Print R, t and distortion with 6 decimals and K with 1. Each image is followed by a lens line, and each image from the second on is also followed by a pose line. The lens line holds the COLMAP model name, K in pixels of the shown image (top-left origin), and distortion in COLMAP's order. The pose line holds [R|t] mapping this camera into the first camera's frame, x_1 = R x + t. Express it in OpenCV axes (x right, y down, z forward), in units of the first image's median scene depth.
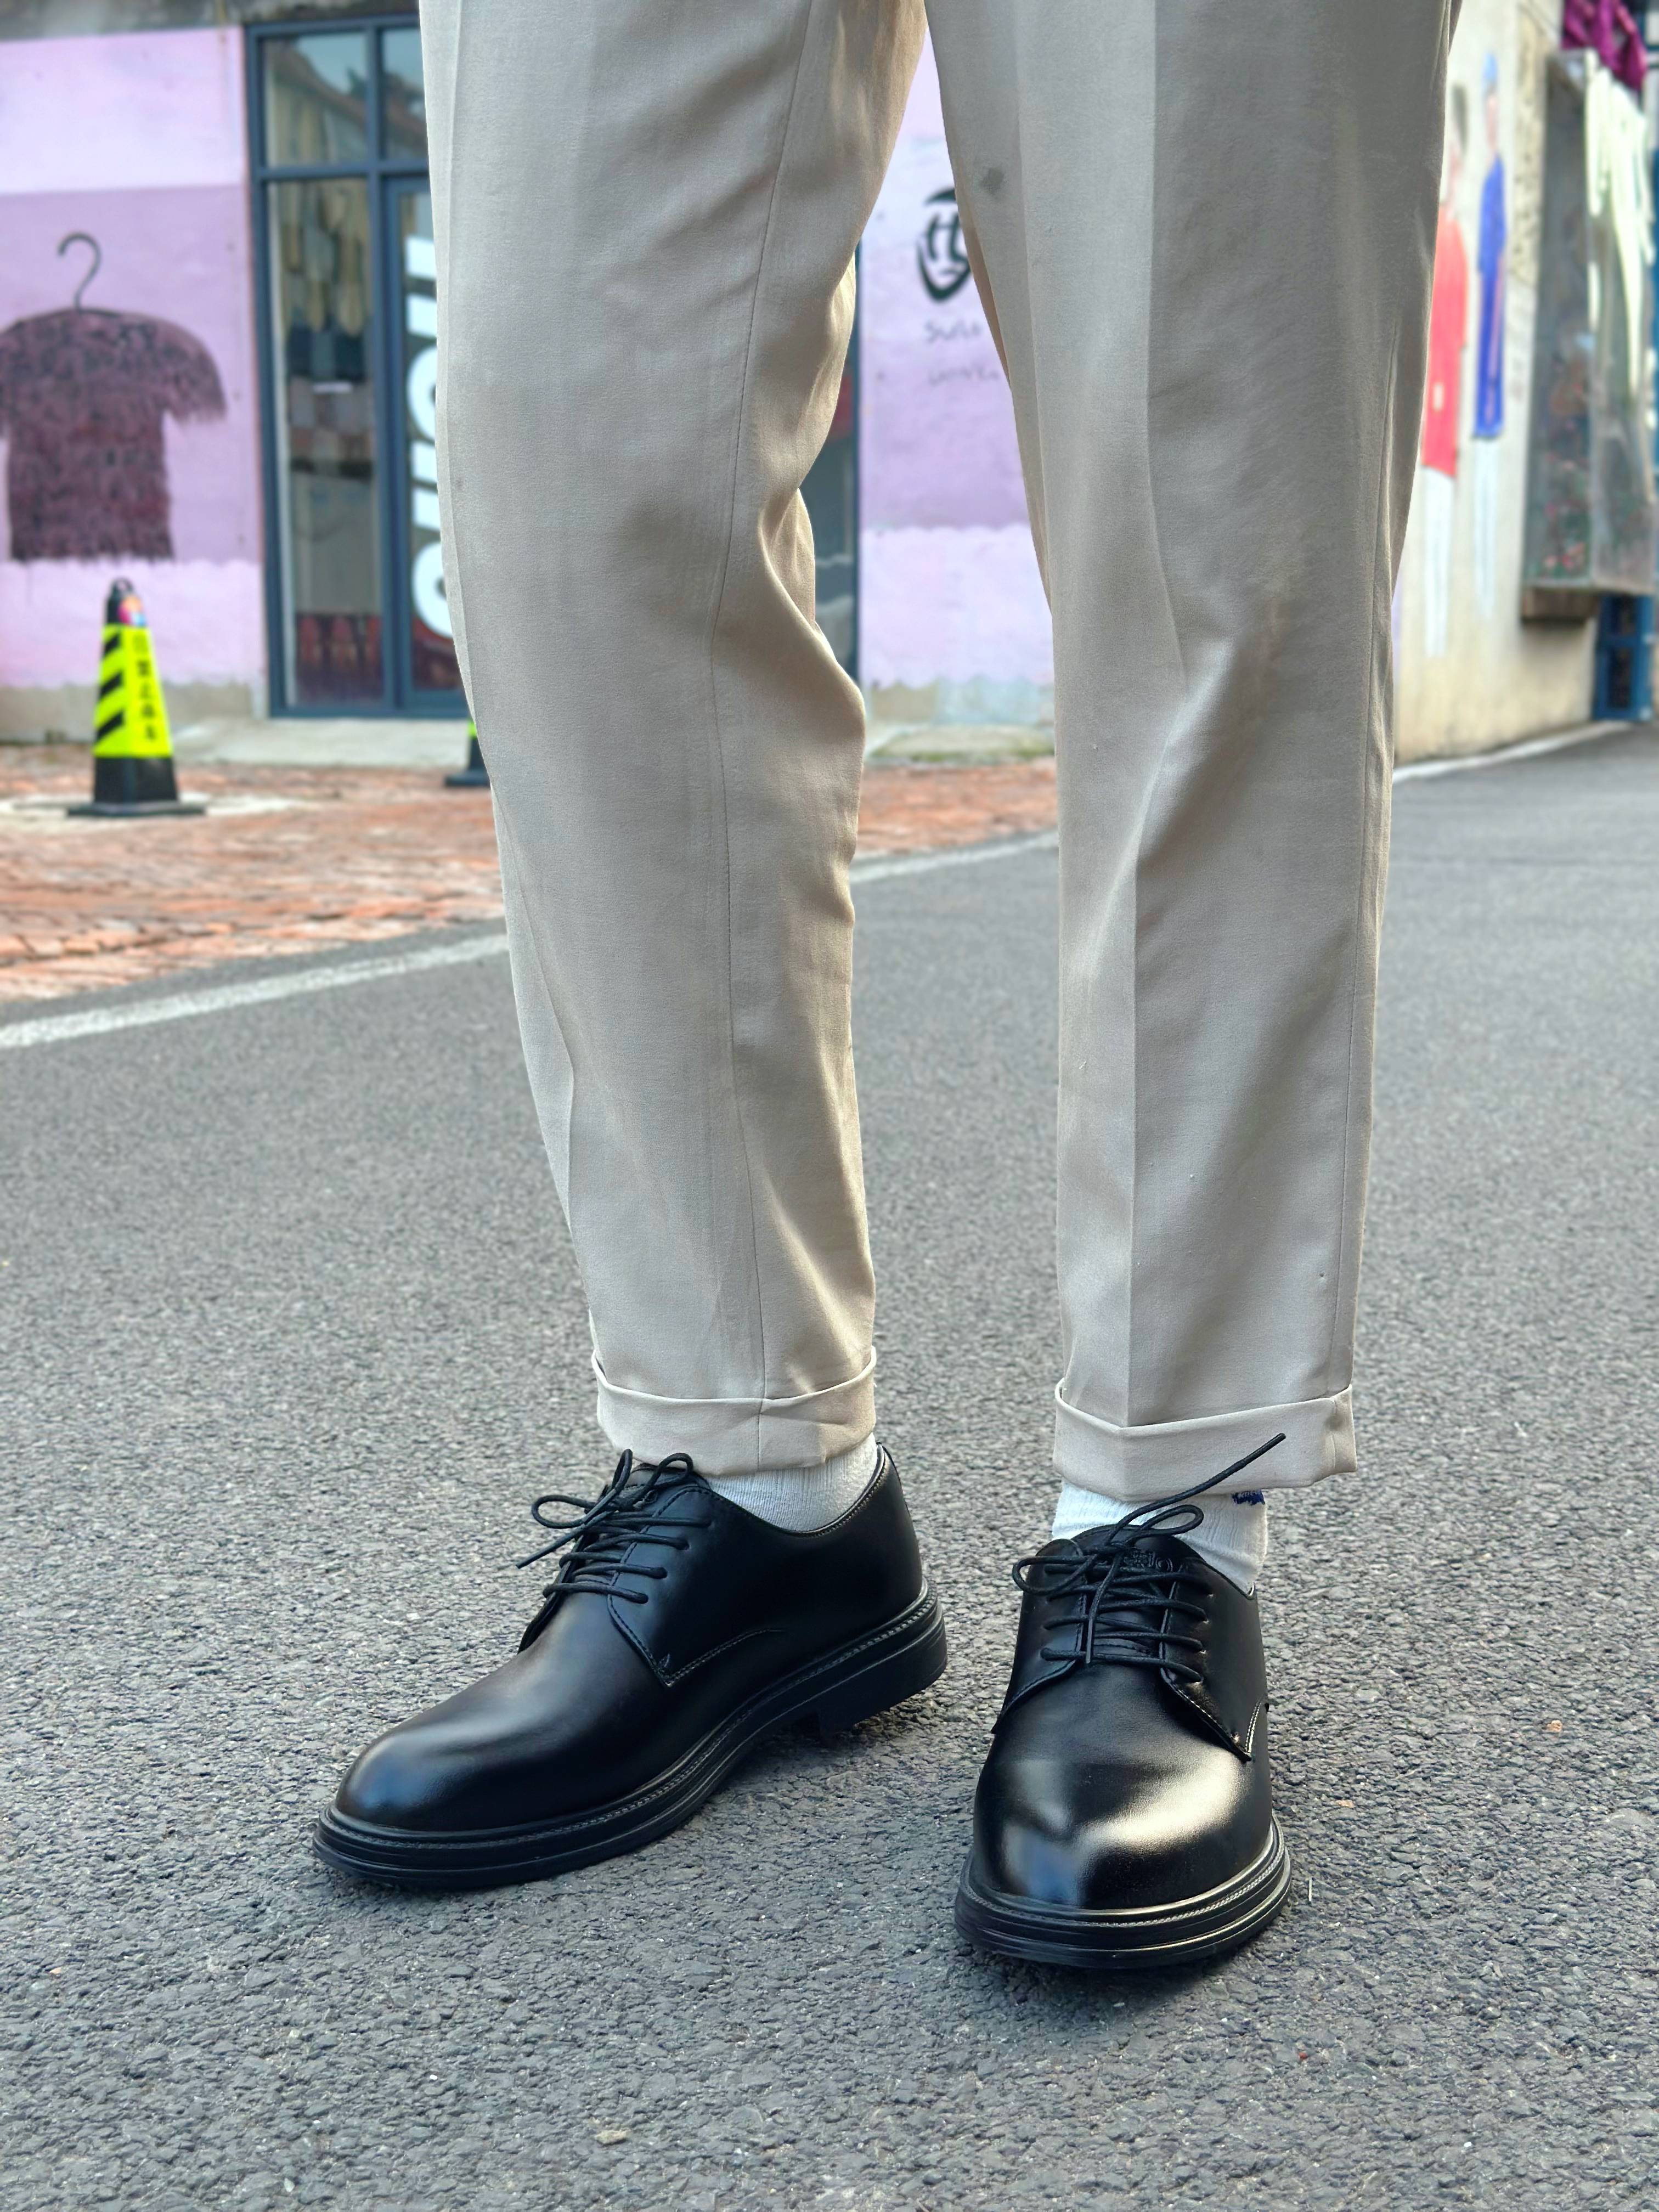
lens RADIAL K [[3368.1, 0, 837.5], [0, 3368.1, 1099.8], [0, 0, 1]] dist [0.193944, 0.000000]
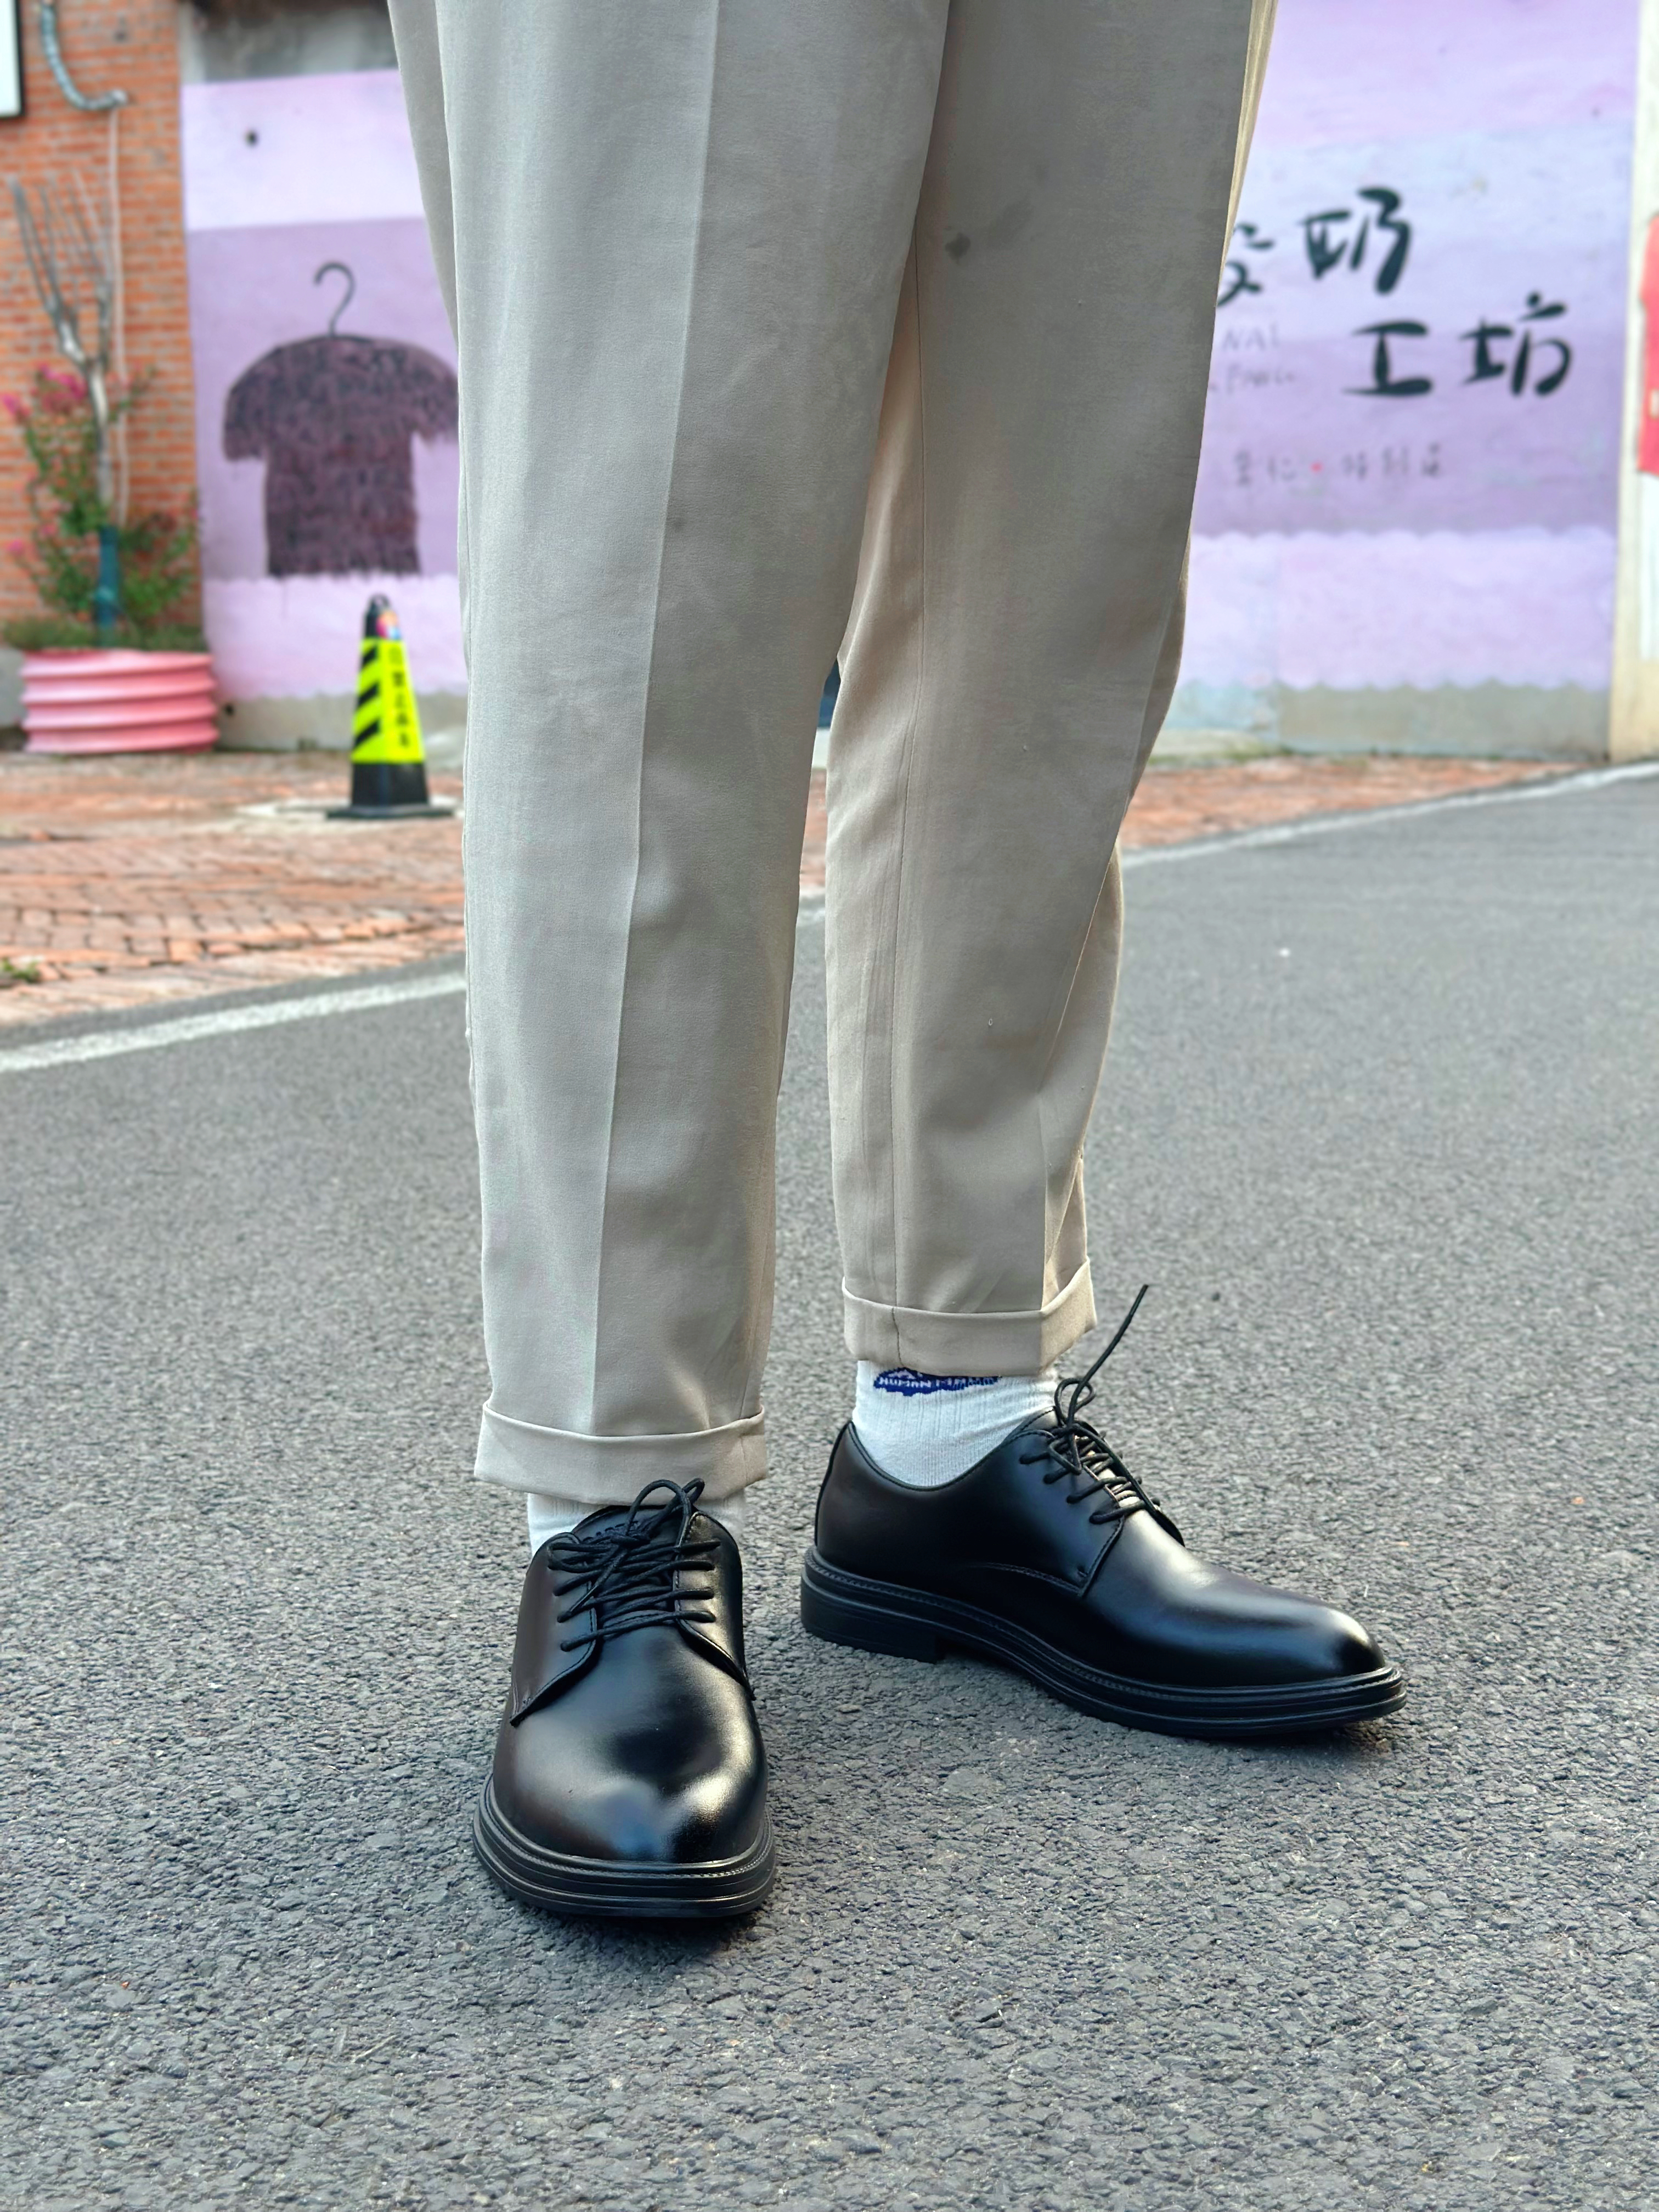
lens RADIAL K [[3368.1, 0, 825.1], [0, 3368.1, 1111.2], [0, 0, 1]] dist [0.193944, 0.000000]
pose [[0.997617, 0.006202, -0.068723, 0.009098], [-0.006099, 0.999980, 0.001709, 0.022590], [0.068732, -0.001286, 0.997634, -0.187352]]
